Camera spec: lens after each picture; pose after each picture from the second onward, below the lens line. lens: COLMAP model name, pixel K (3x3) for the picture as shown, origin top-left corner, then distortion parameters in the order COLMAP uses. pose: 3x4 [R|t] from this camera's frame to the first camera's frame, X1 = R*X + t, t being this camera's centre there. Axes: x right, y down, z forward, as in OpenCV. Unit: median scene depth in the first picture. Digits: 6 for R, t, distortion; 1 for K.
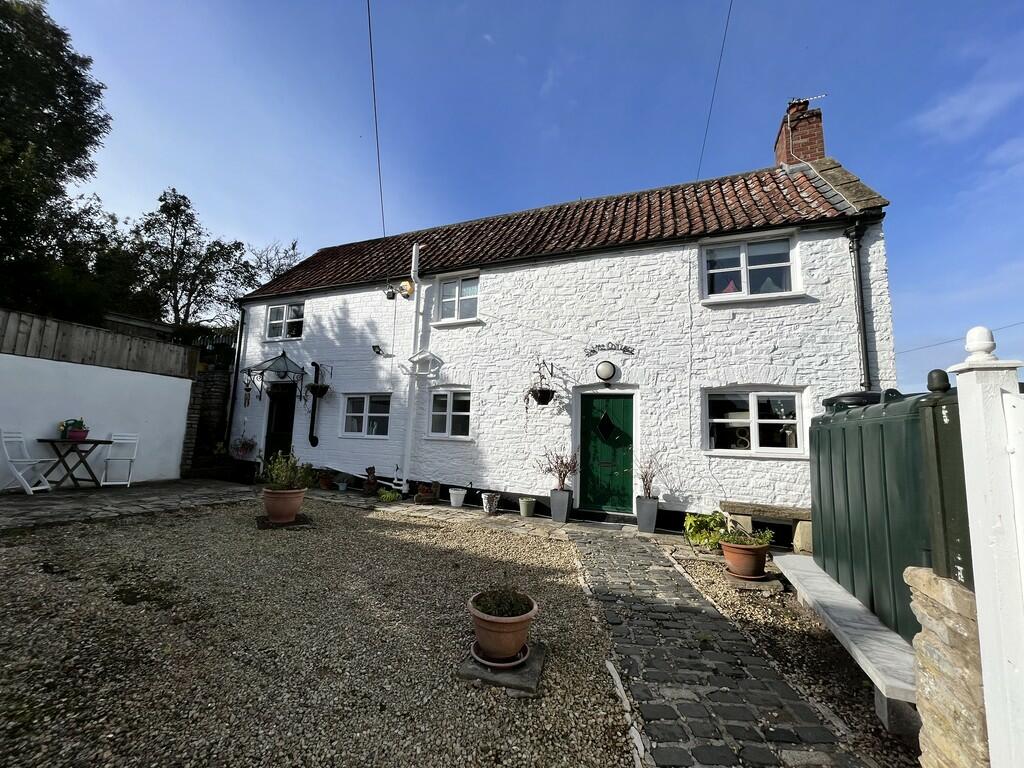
lens RADIAL K [[415.1, 0, 510.8], [0, 415.1, 385.0], [0, 0, 1]] dist [-0.002926, -0.000065]
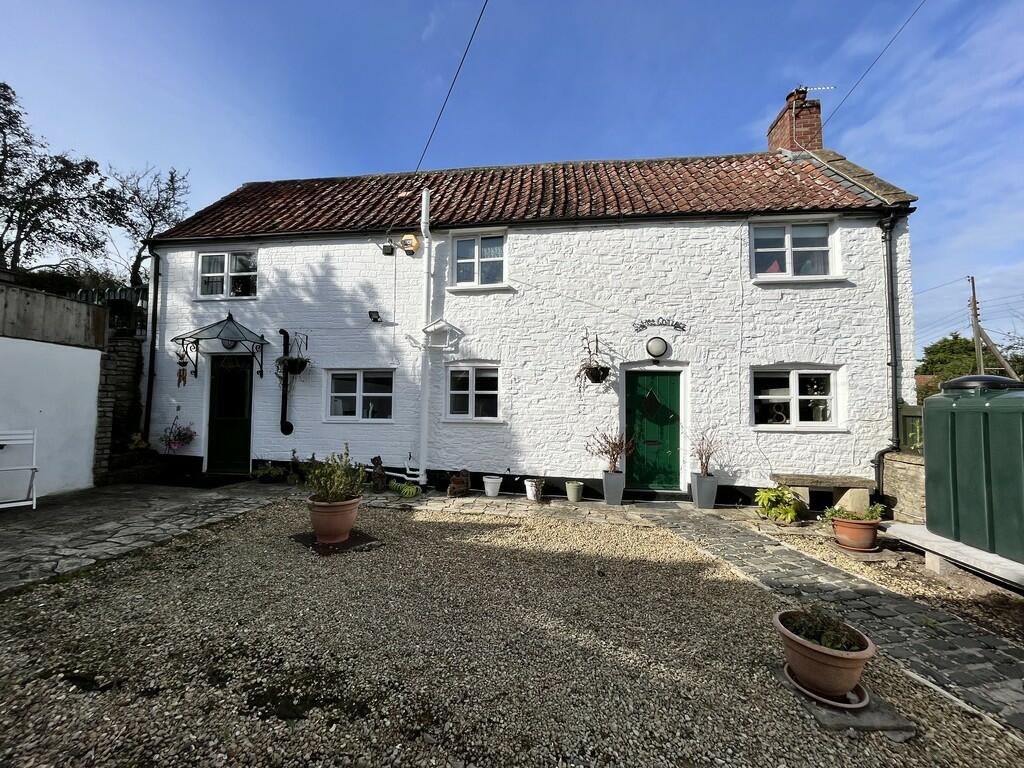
lens RADIAL K [[415.1, 0, 512.3], [0, 415.1, 384.8], [0, 0, 1]] dist [-0.002926, -0.000065]
pose [[0.964973, -0.012461, 0.262054, -0.341992], [-0.007909, 0.997036, 0.076531, -0.017886], [-0.262231, -0.075923, 0.962014, 0.150040]]
